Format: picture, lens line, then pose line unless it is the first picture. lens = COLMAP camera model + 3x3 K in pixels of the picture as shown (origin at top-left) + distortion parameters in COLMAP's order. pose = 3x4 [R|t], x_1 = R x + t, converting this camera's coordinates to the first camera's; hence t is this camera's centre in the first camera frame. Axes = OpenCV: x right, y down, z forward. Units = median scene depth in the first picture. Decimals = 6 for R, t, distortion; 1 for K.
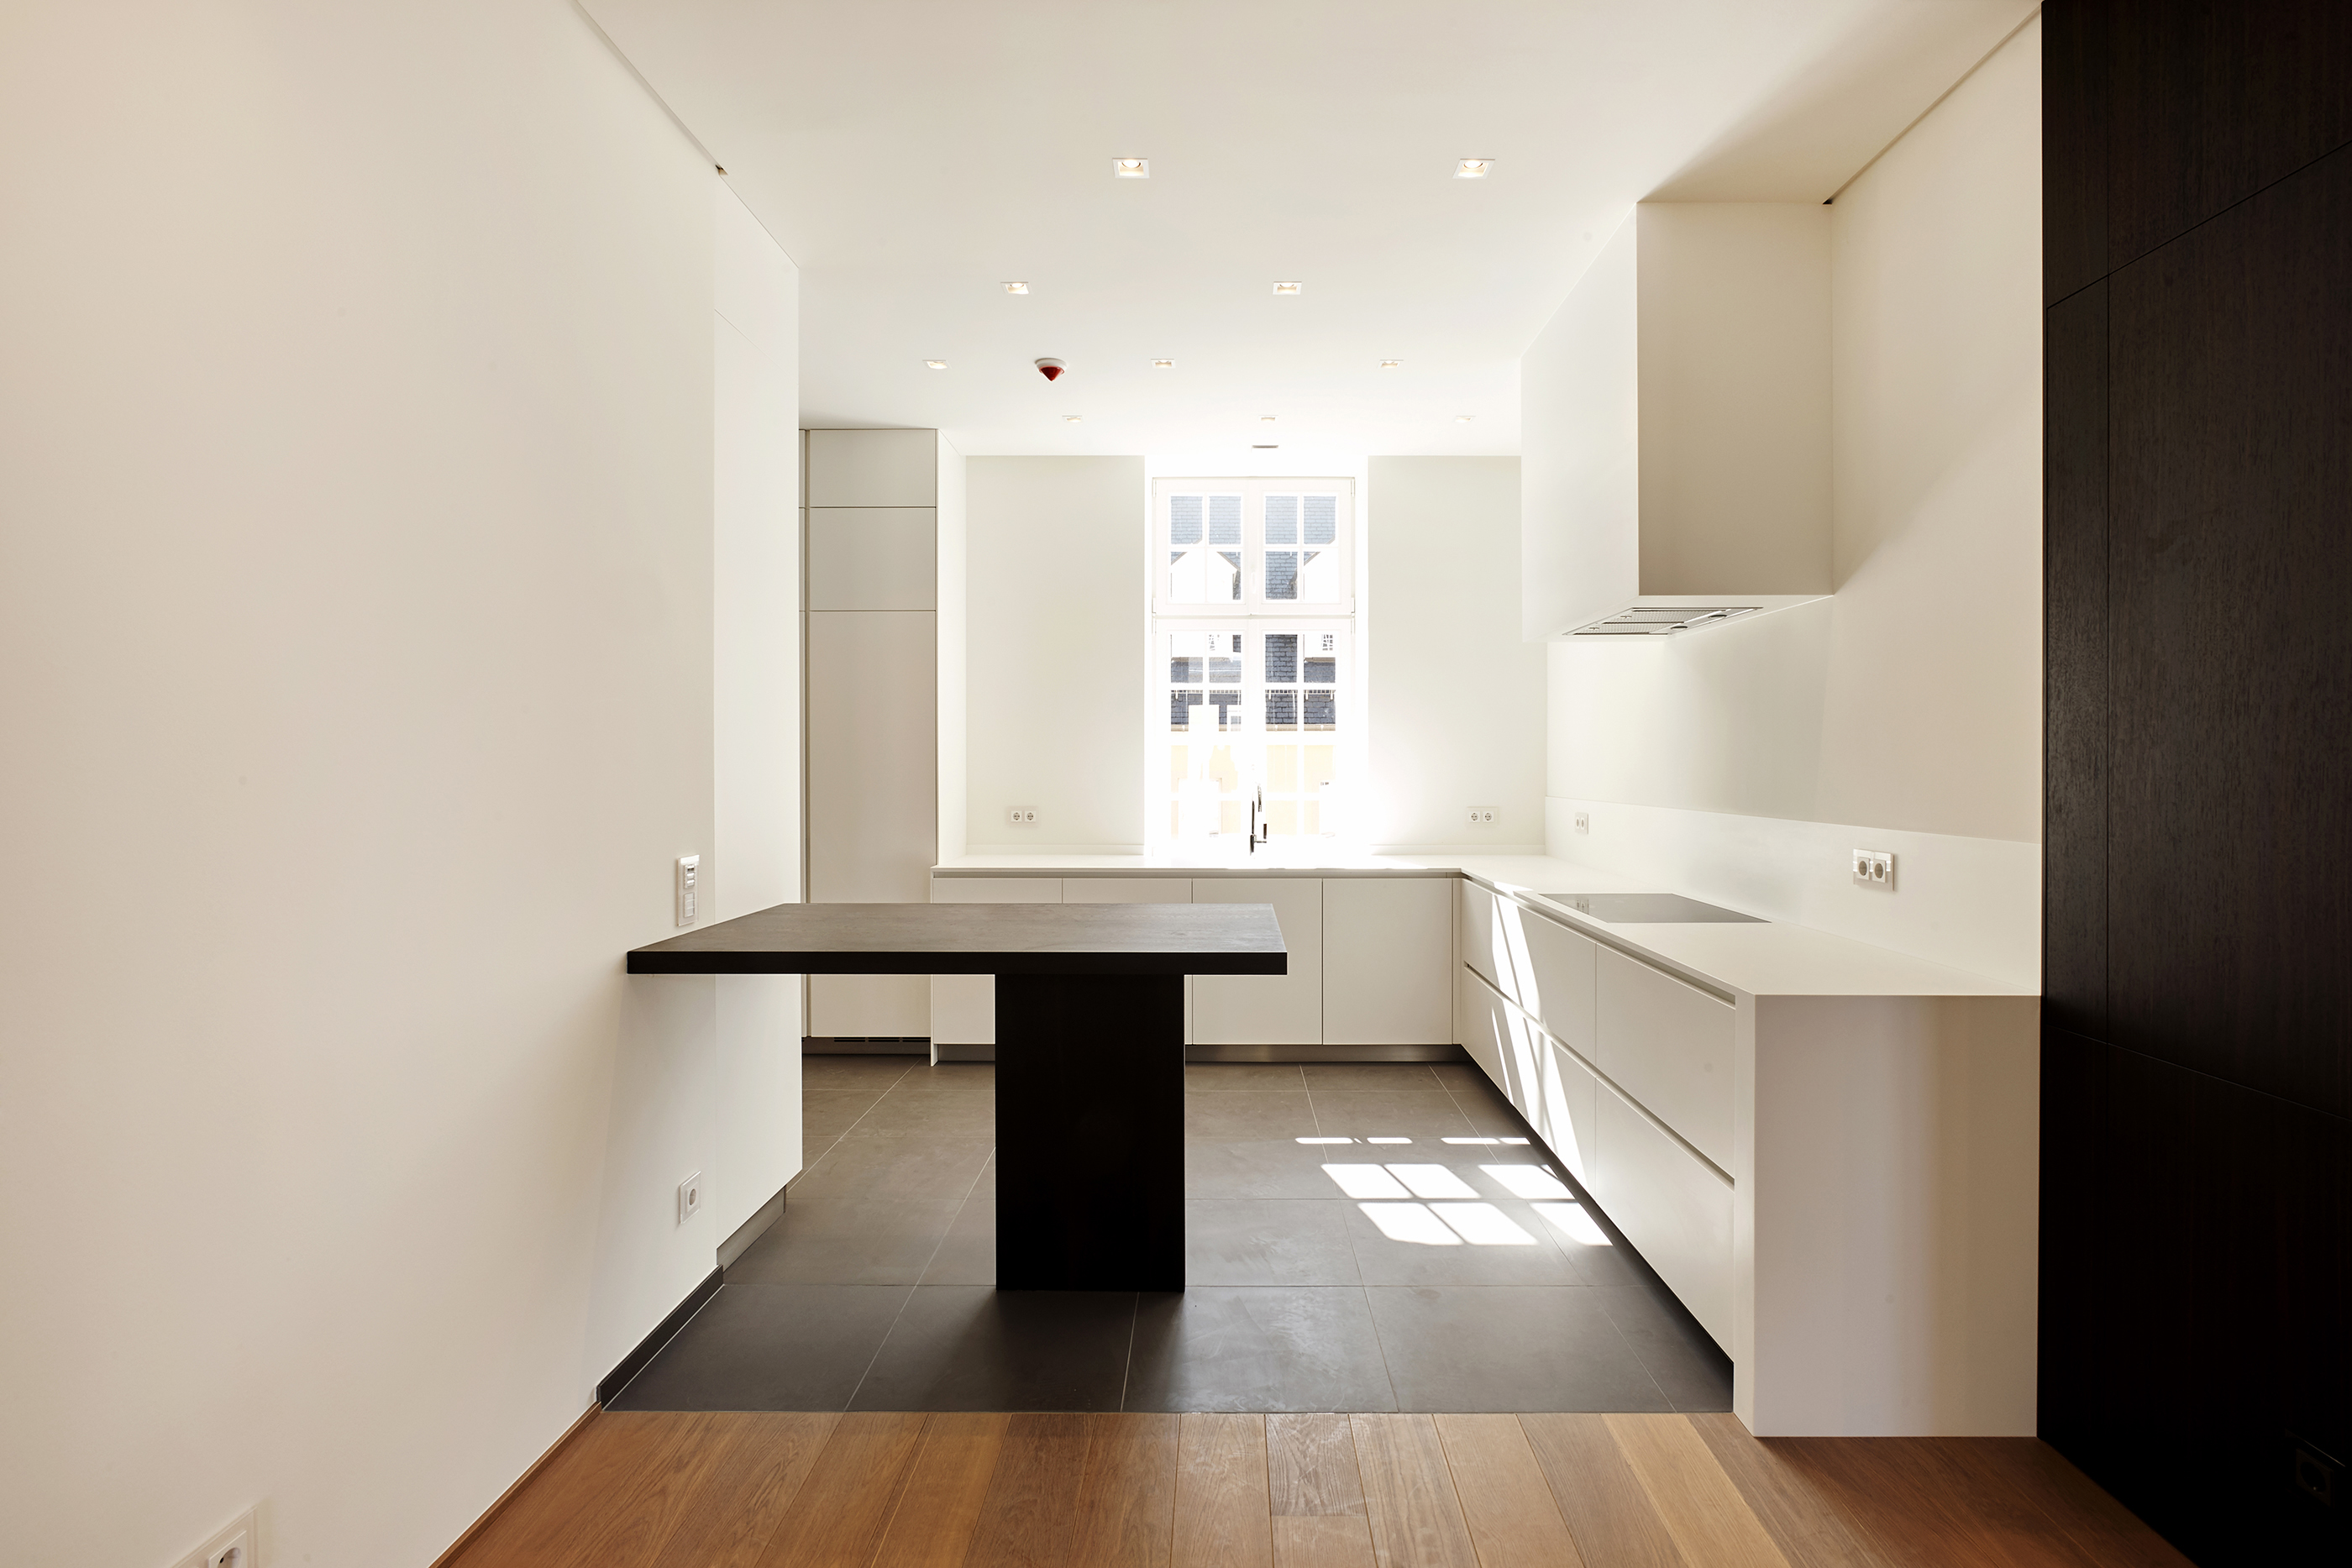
lens RADIAL K [[1193.9, 0, 1181.0], [0, 1193.9, 767.2], [0, 0, 1]] dist [-0.003109, -0.000007]
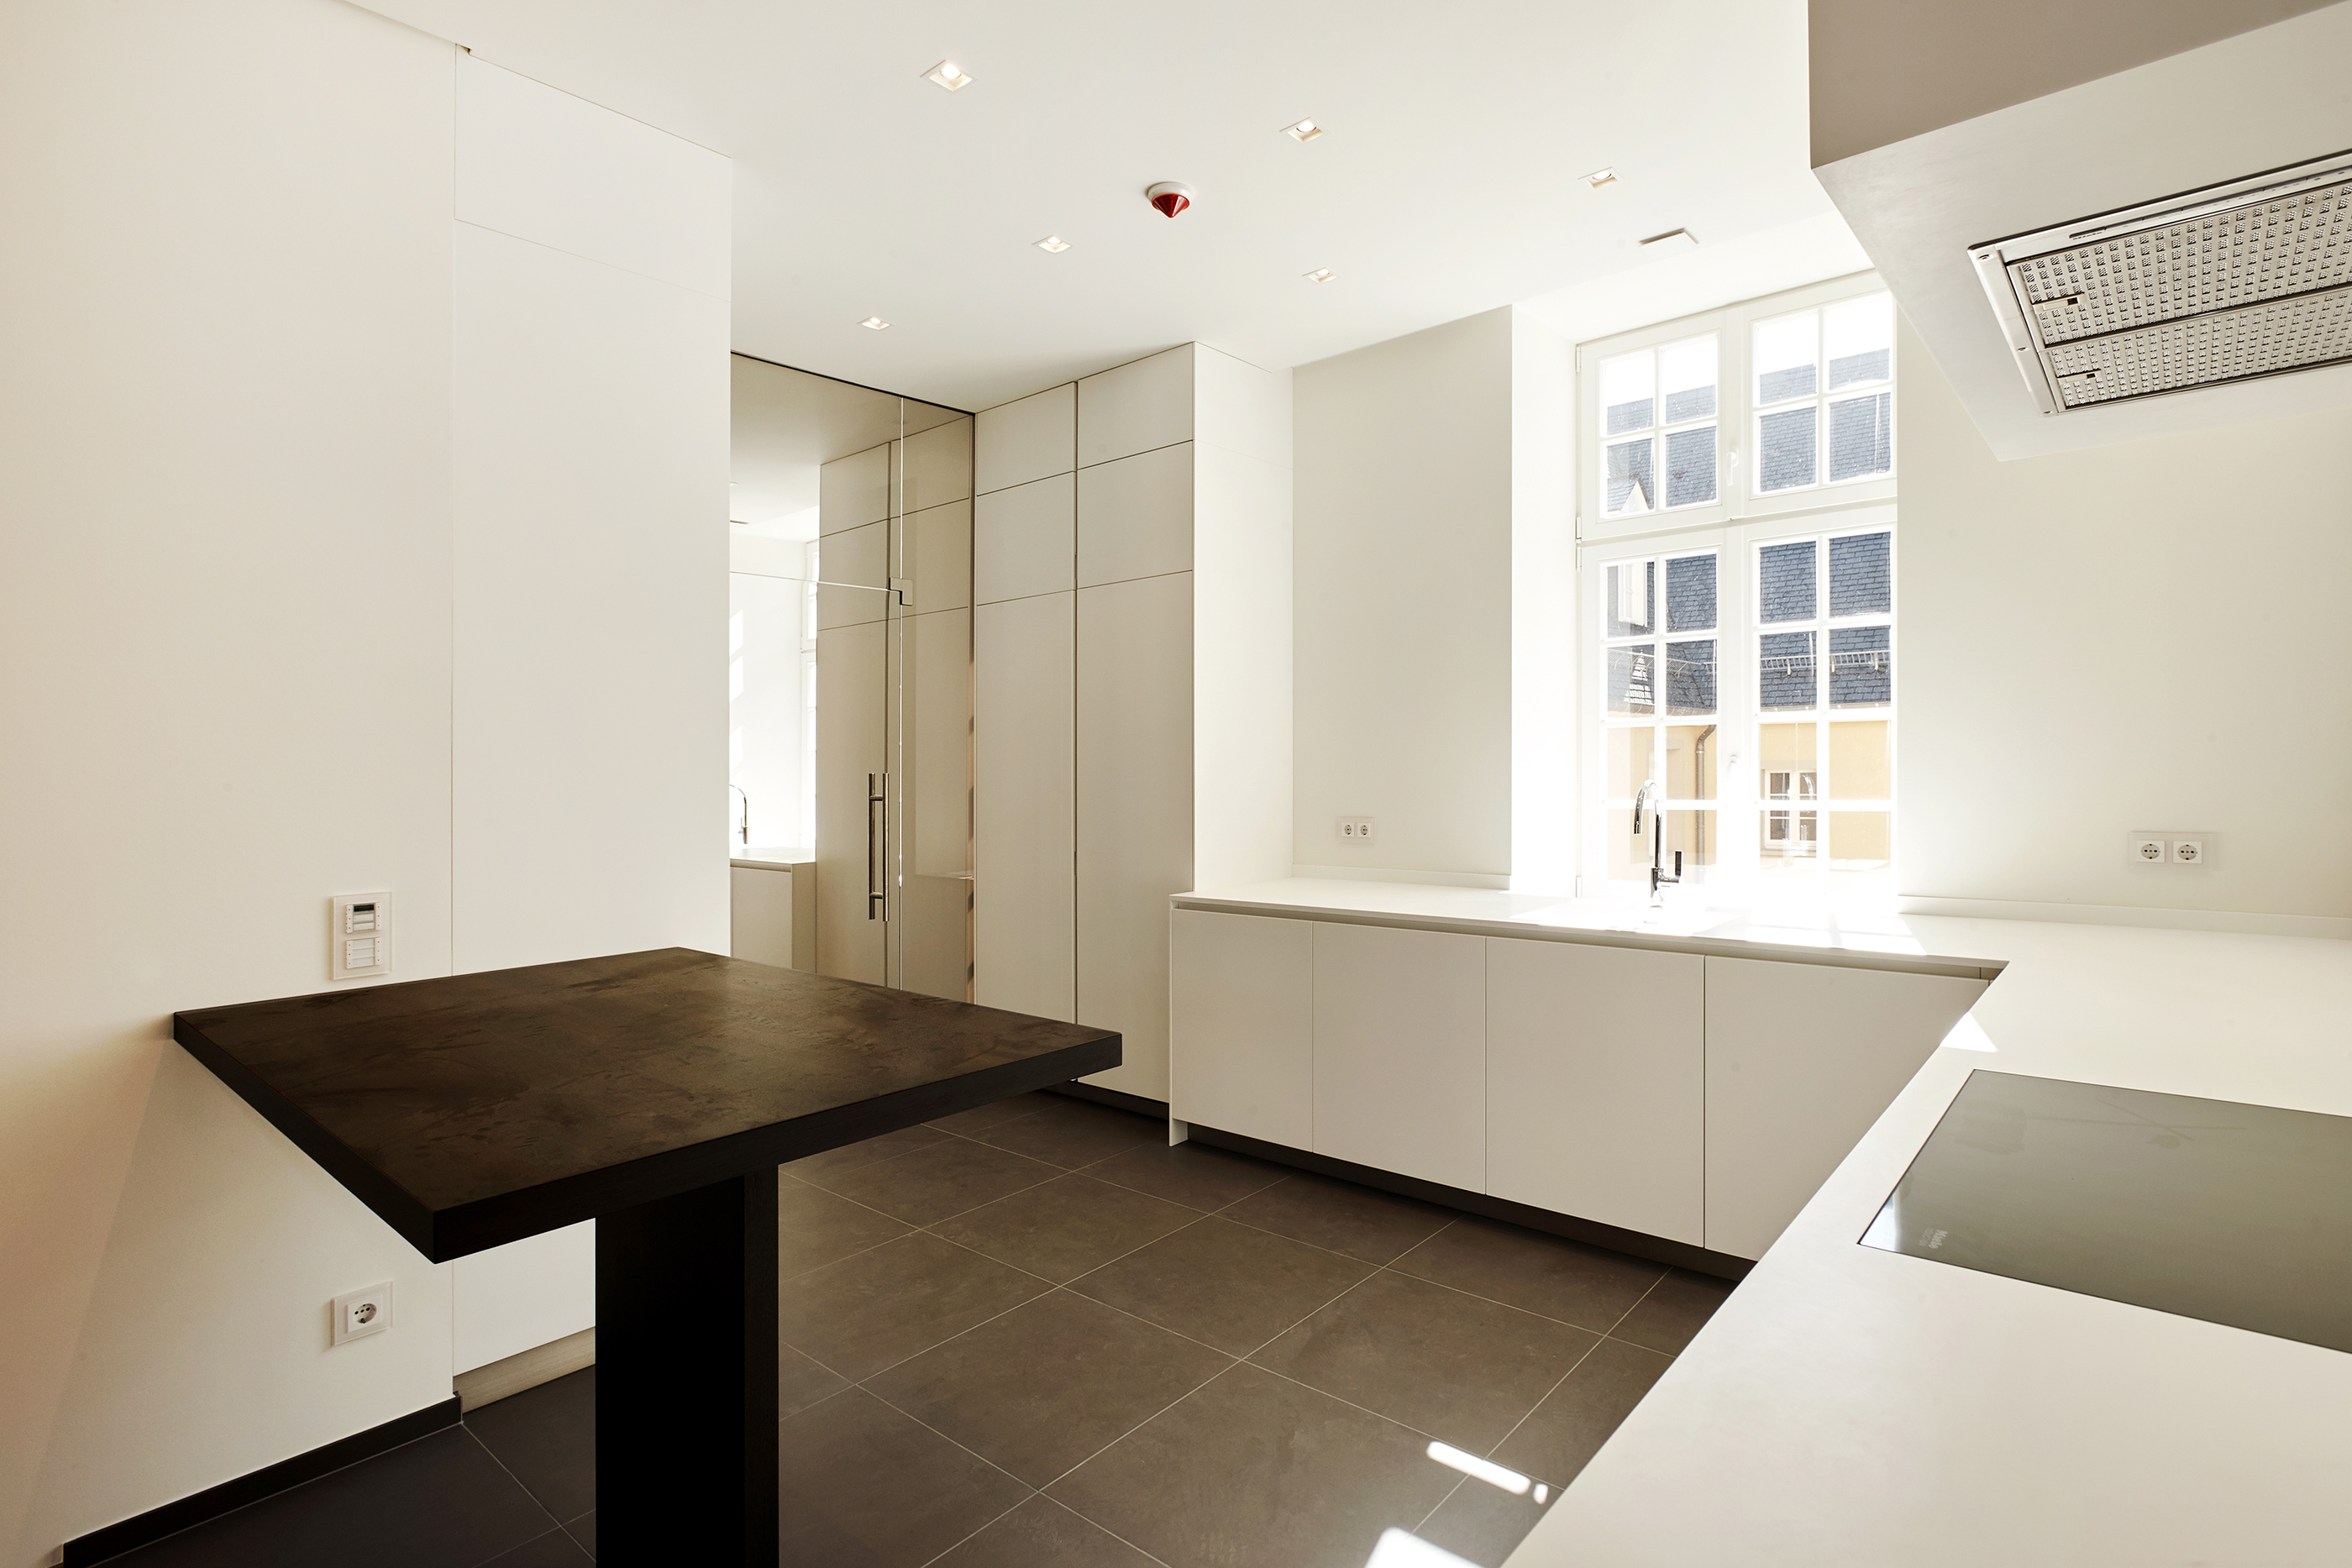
lens RADIAL K [[1141.5, 0, 1145.0], [0, 1141.5, 769.3], [0, 0, 1]] dist [0.000383, 0.000467]
pose [[0.759552, -0.011858, -0.650338, 0.262243], [0.017173, 0.999851, 0.001827, -0.000887], [0.650220, -0.012556, 0.759642, 0.401411]]
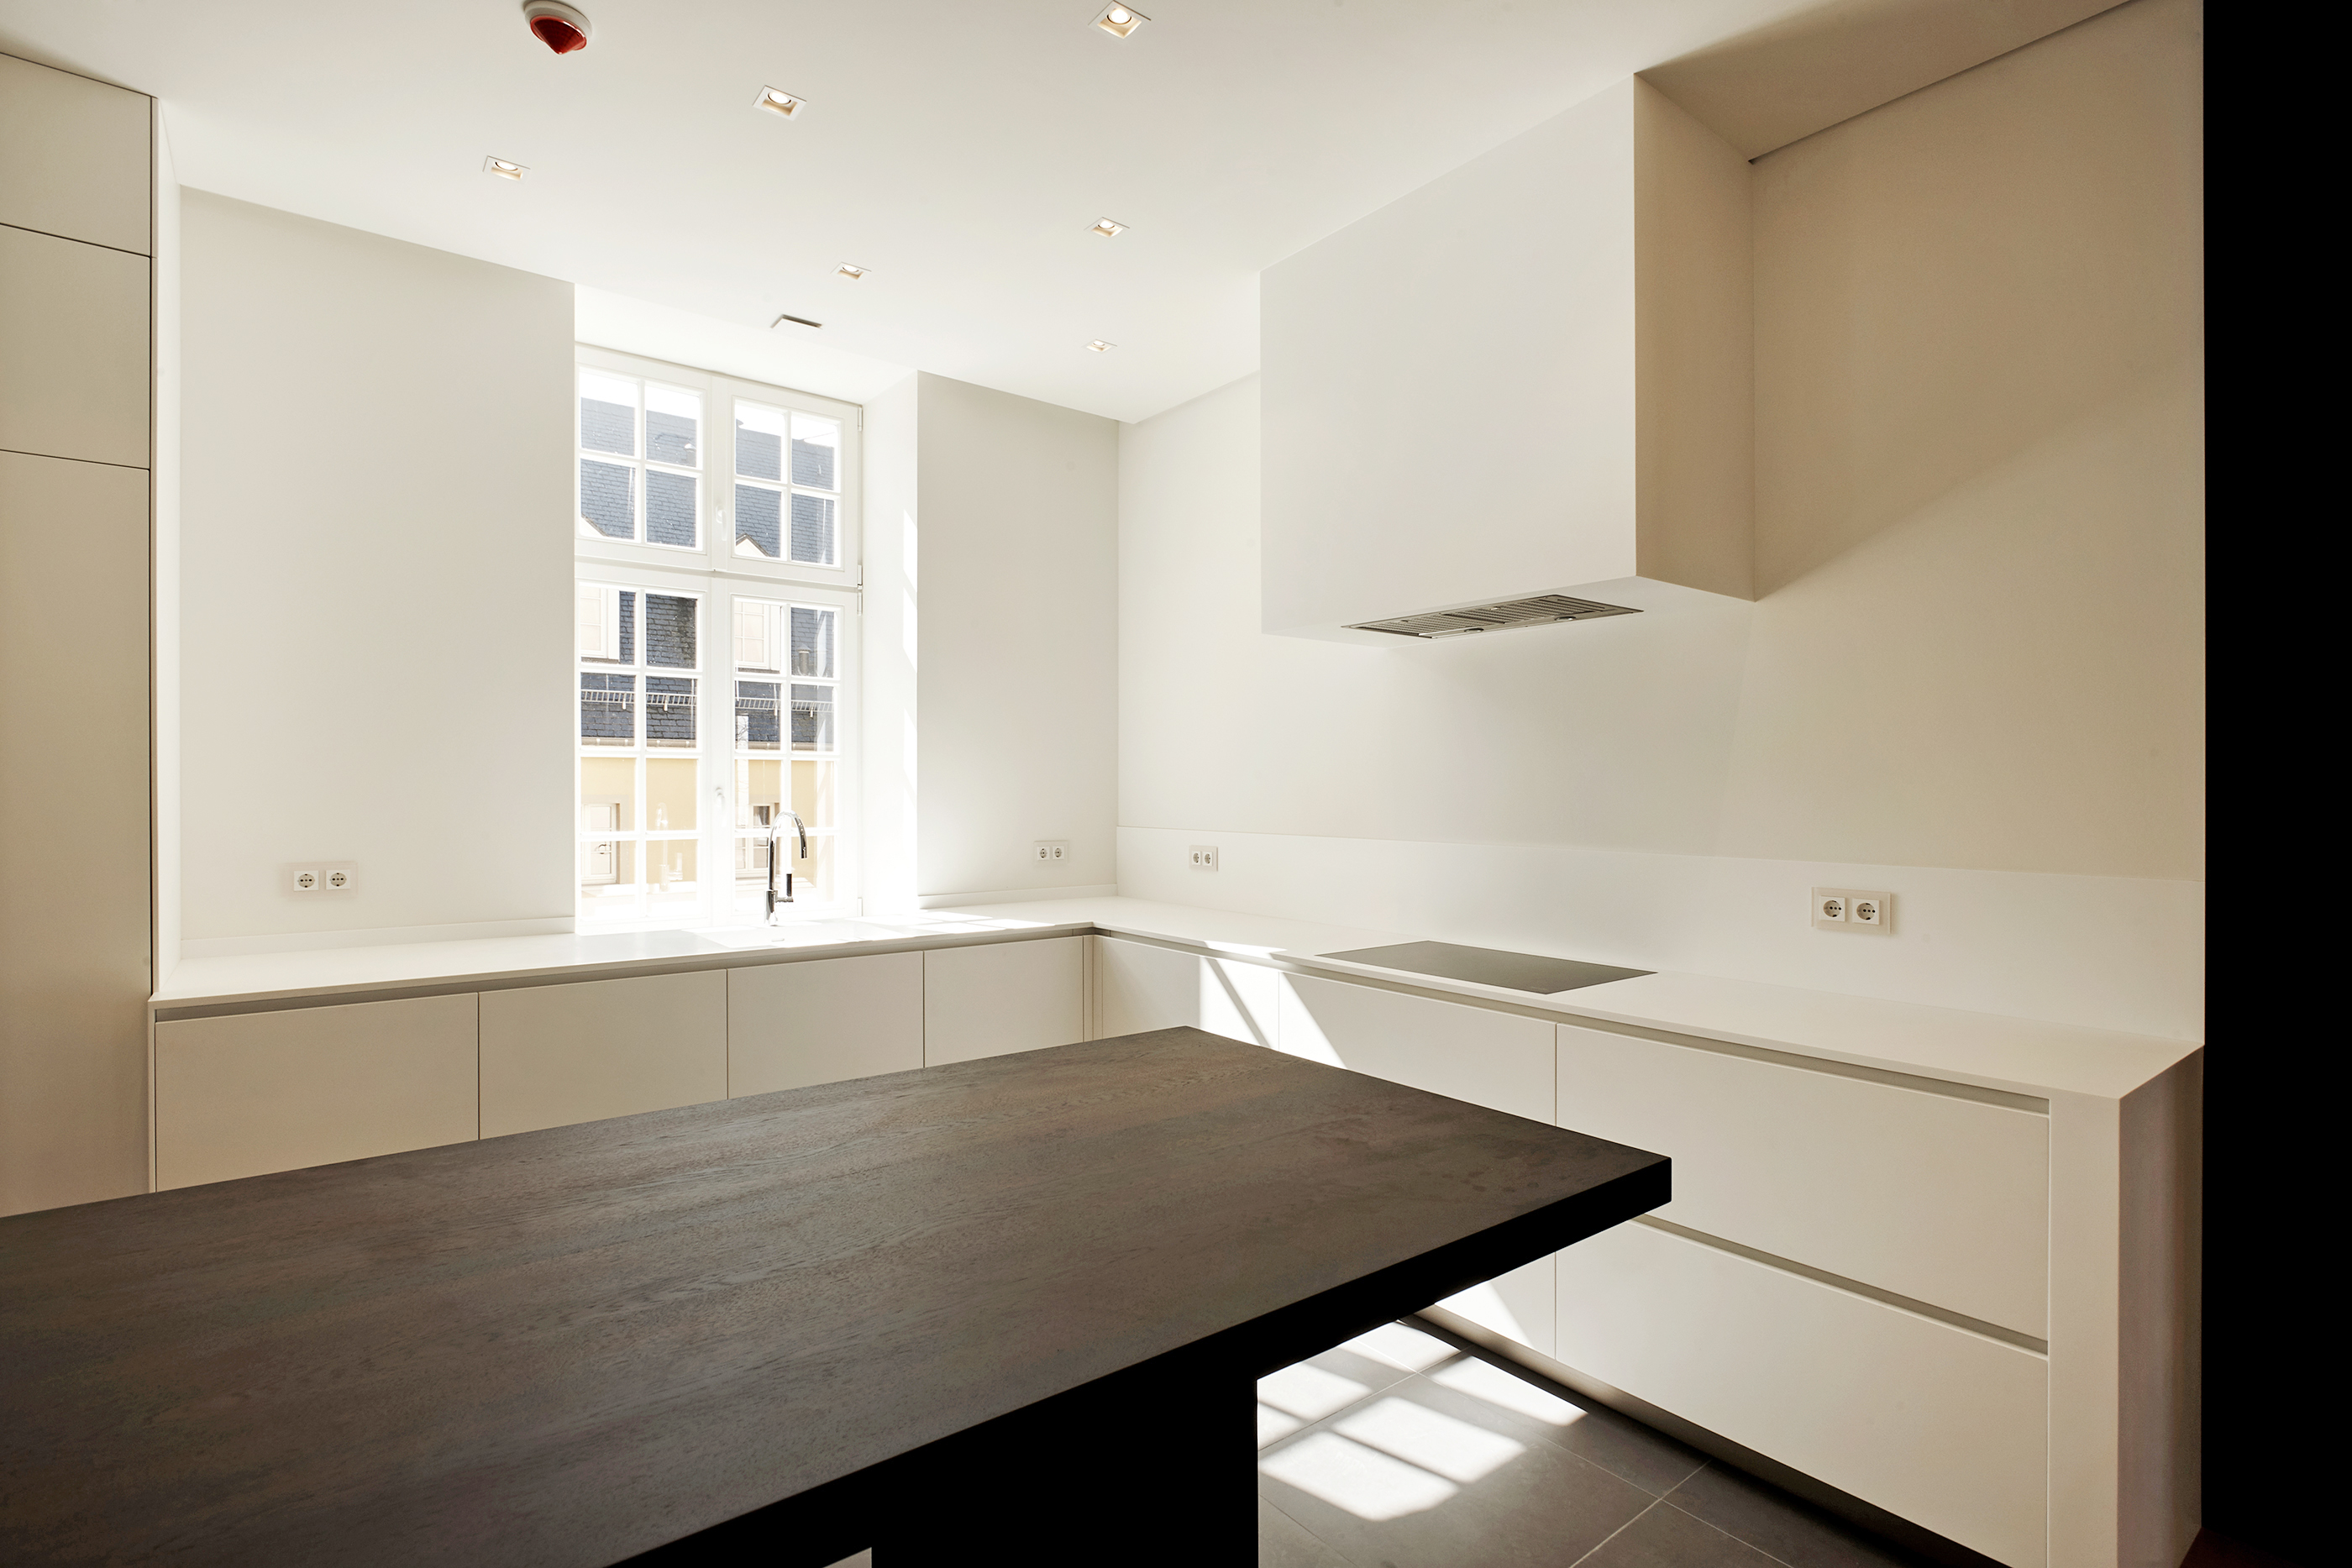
lens RADIAL K [[1156.8, 0, 1261.4], [0, 1156.8, 781.8], [0, 0, 1]] dist [-0.001638, 0.005342]
pose [[0.751157, 0.007836, 0.660077, -0.176360], [-0.003361, 0.999962, -0.008046, -0.001171], [-0.660115, 0.003825, 0.751155, 0.348372]]
